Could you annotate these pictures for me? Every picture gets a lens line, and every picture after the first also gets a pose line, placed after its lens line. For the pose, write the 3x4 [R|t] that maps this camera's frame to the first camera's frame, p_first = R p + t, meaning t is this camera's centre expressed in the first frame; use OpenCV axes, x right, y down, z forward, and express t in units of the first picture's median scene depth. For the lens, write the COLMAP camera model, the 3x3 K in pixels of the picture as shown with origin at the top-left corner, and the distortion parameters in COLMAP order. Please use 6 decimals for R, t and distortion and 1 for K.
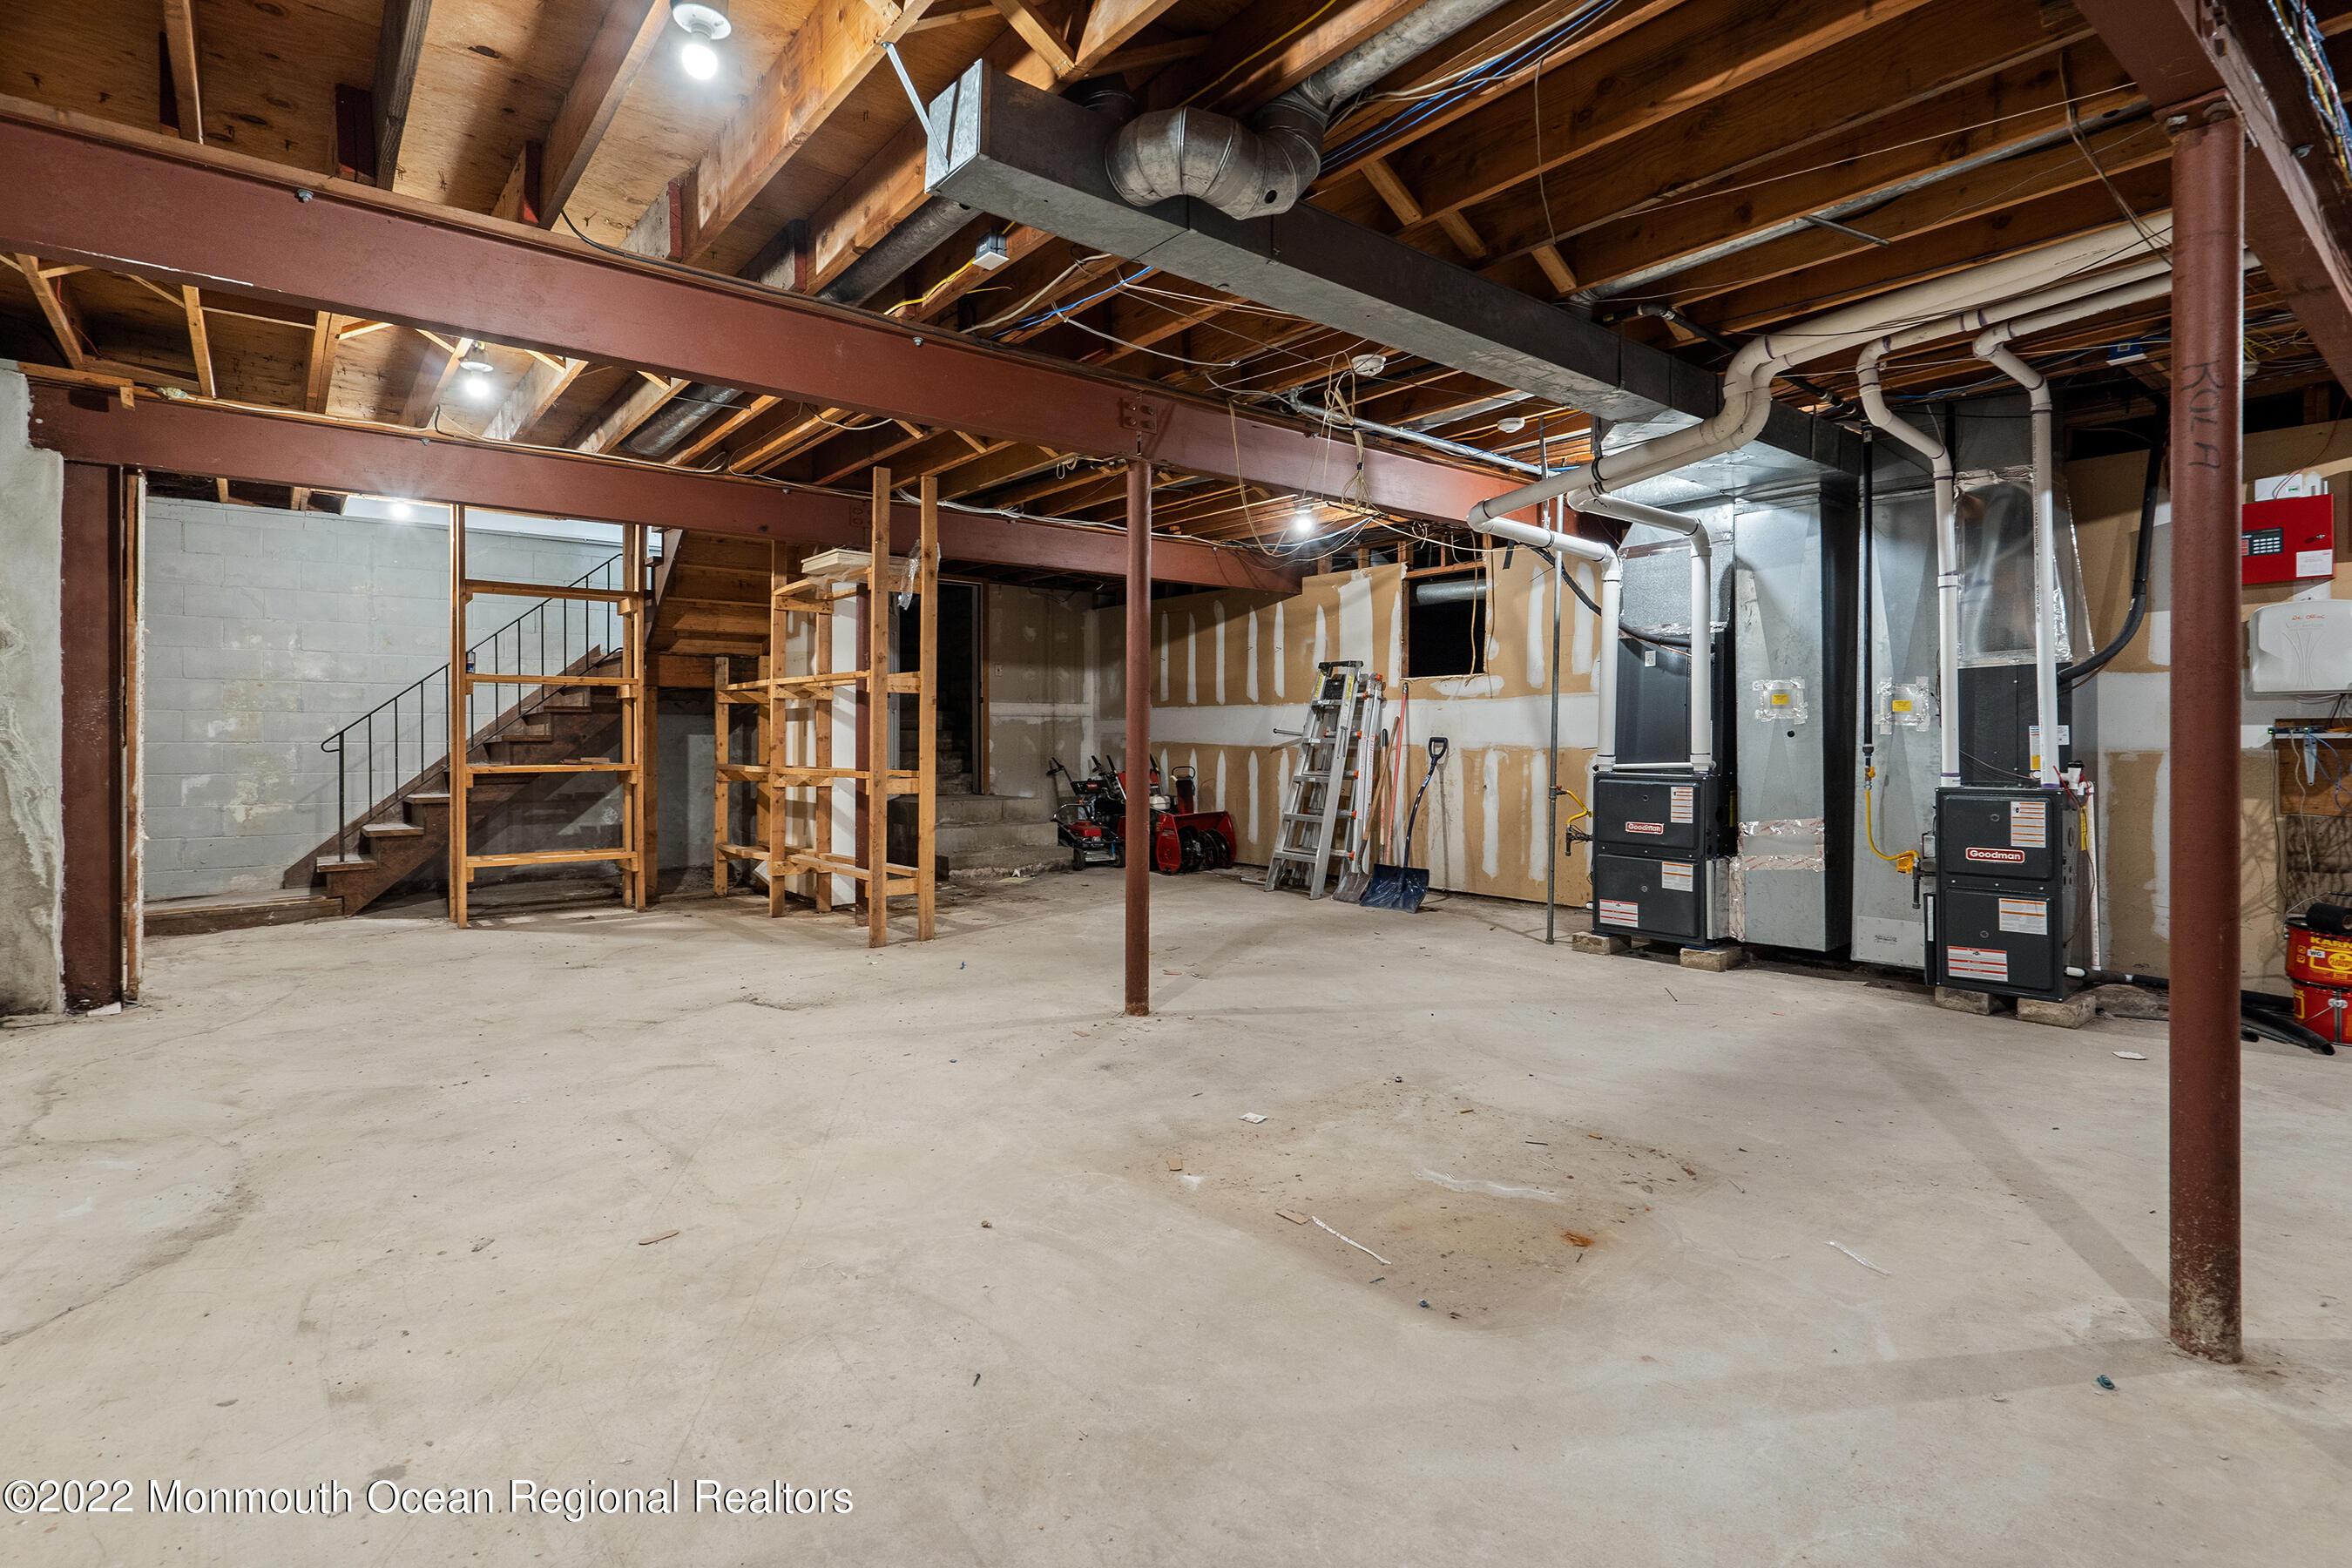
lens RADIAL K [[1136.6, 0, 1166.4], [0, 1136.6, 738.1], [0, 0, 1]] dist [-0.000519, -0.000080]
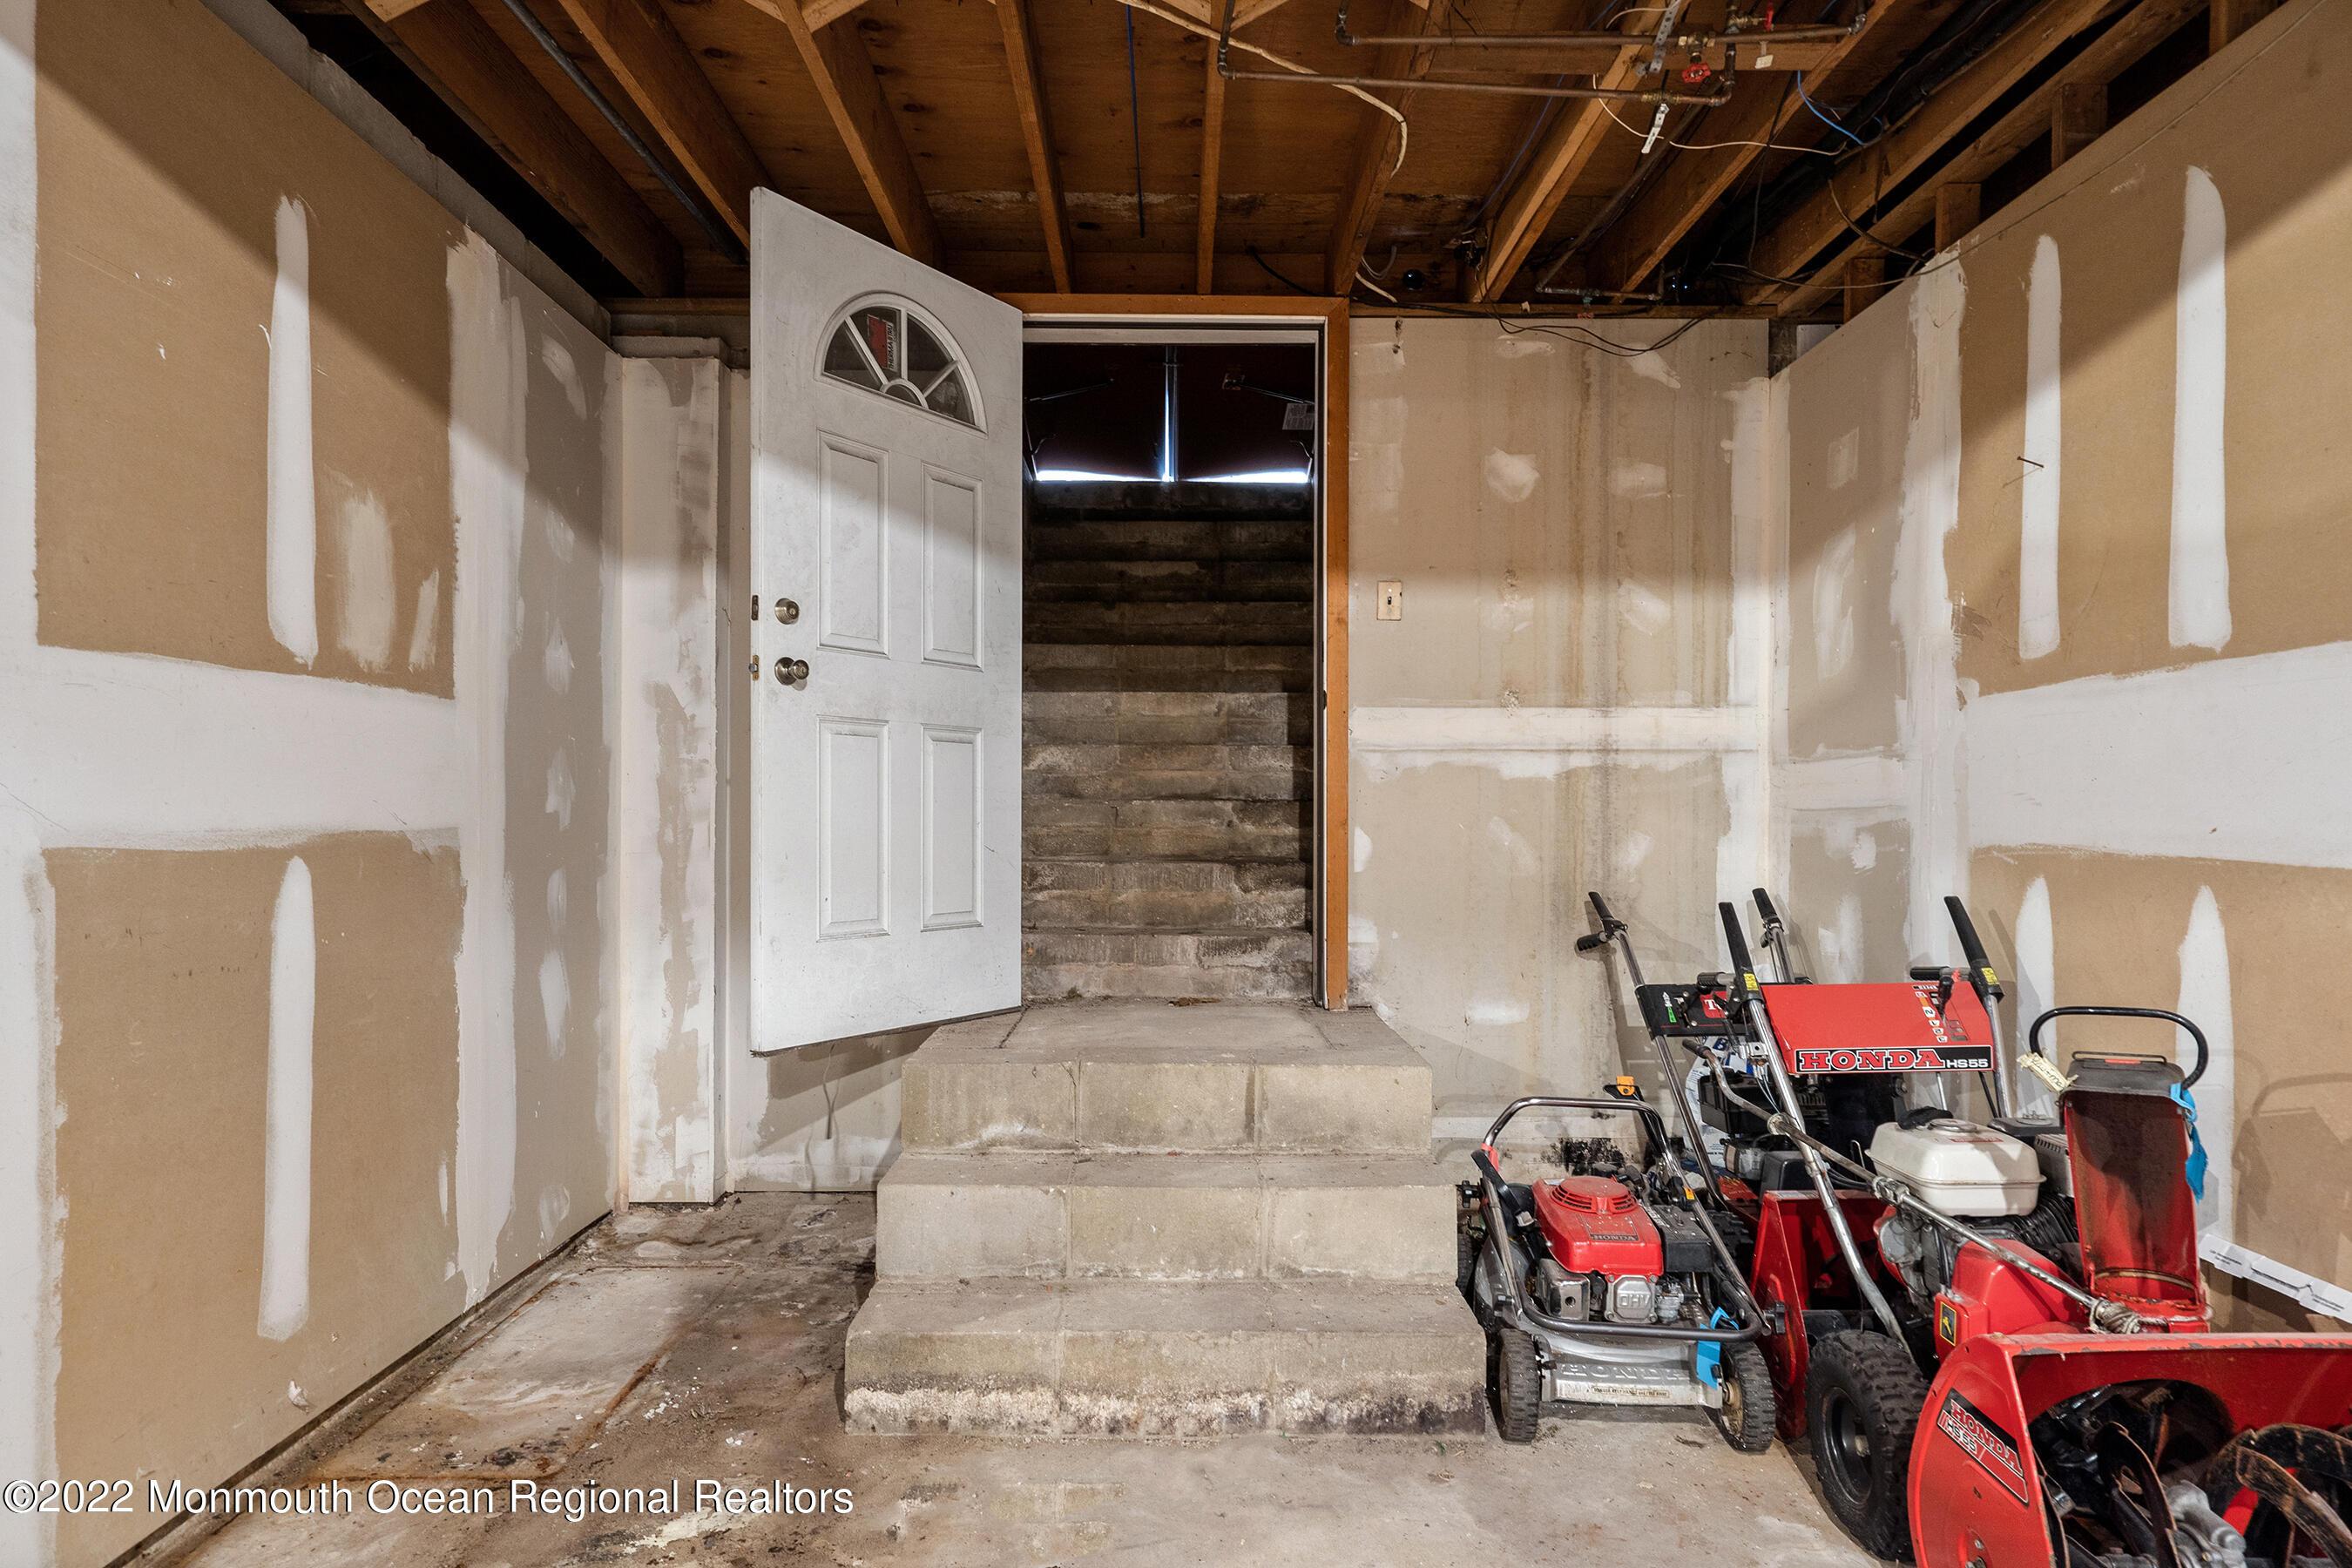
lens RADIAL K [[1287.8, 0, 1165.2], [0, 1287.8, 822.5], [0, 0, 1]] dist [0.001137, -0.000074]
pose [[0.781837, 0.007806, -0.623434, 0.066095], [-0.005968, 0.999970, 0.005036, -0.005836], [0.623454, -0.000217, 0.781860, 2.217540]]
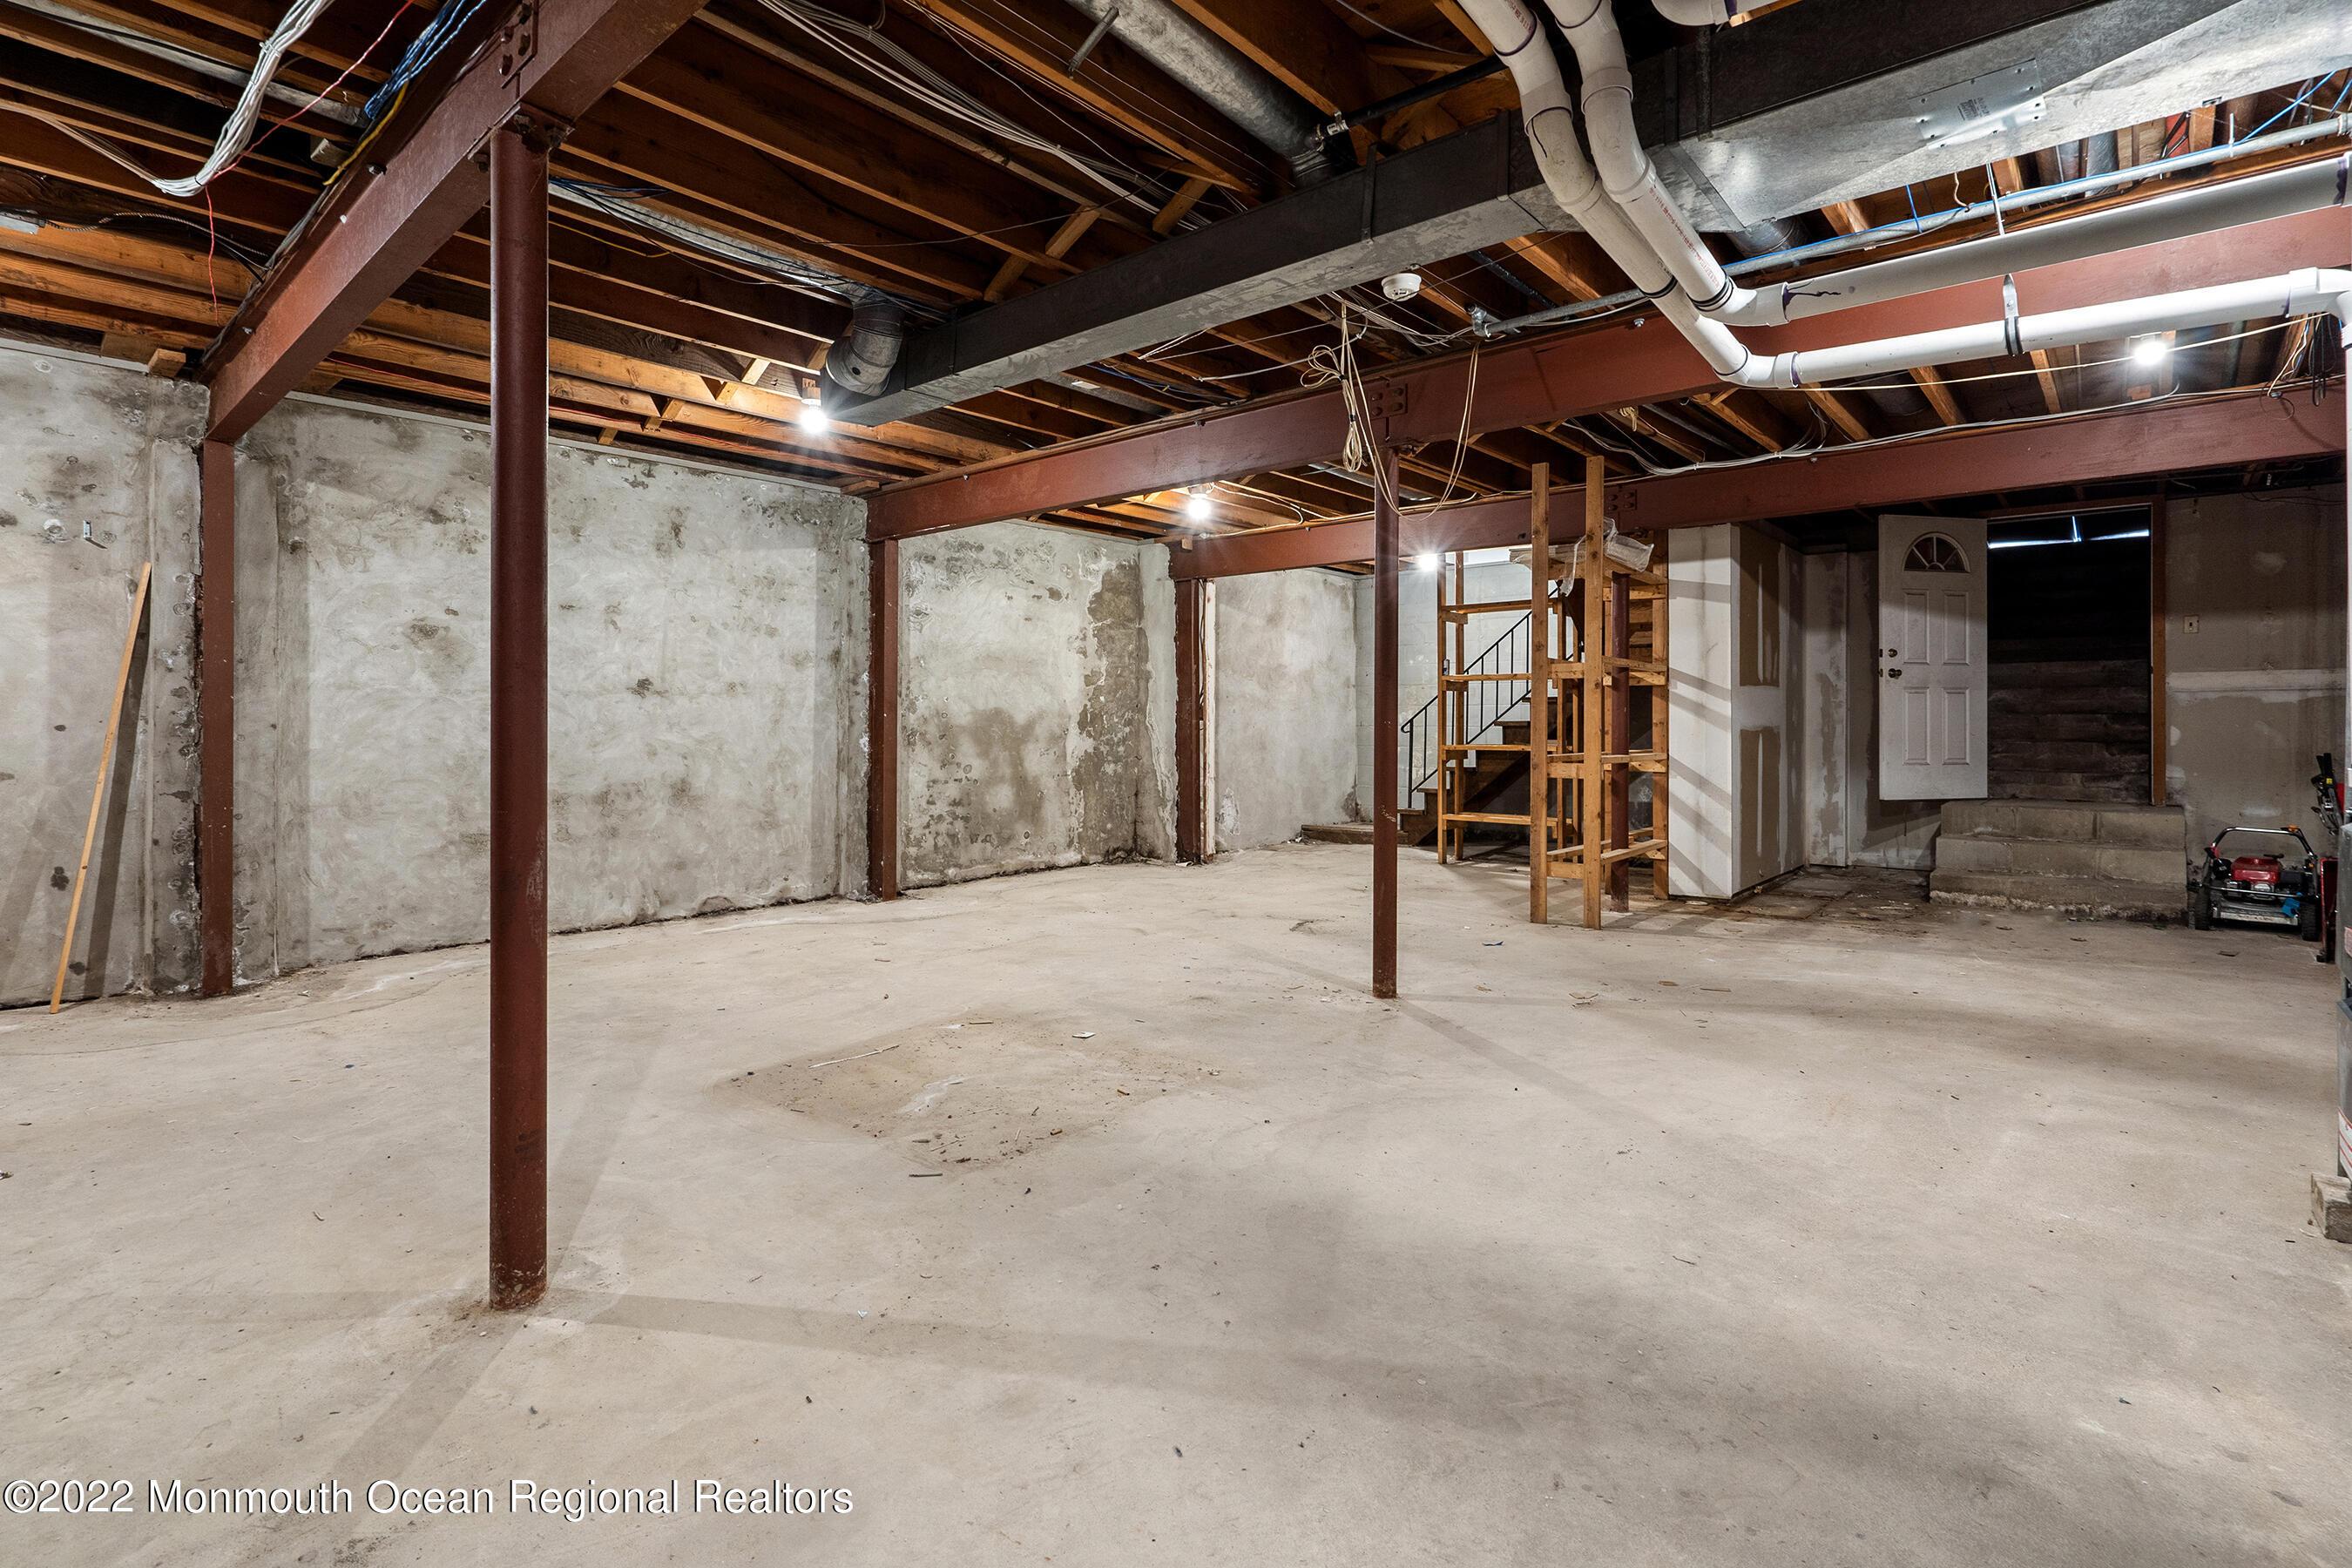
lens RADIAL K [[1108.8, 0, 1158.2], [0, 1108.8, 725.3], [0, 0, 1]] dist [-0.000878, -0.000288]
pose [[0.168919, 0.003147, -0.985625, 1.284566], [-0.000999, 0.999995, 0.003022, -0.002696], [0.985629, 0.000474, 0.168922, 0.891562]]
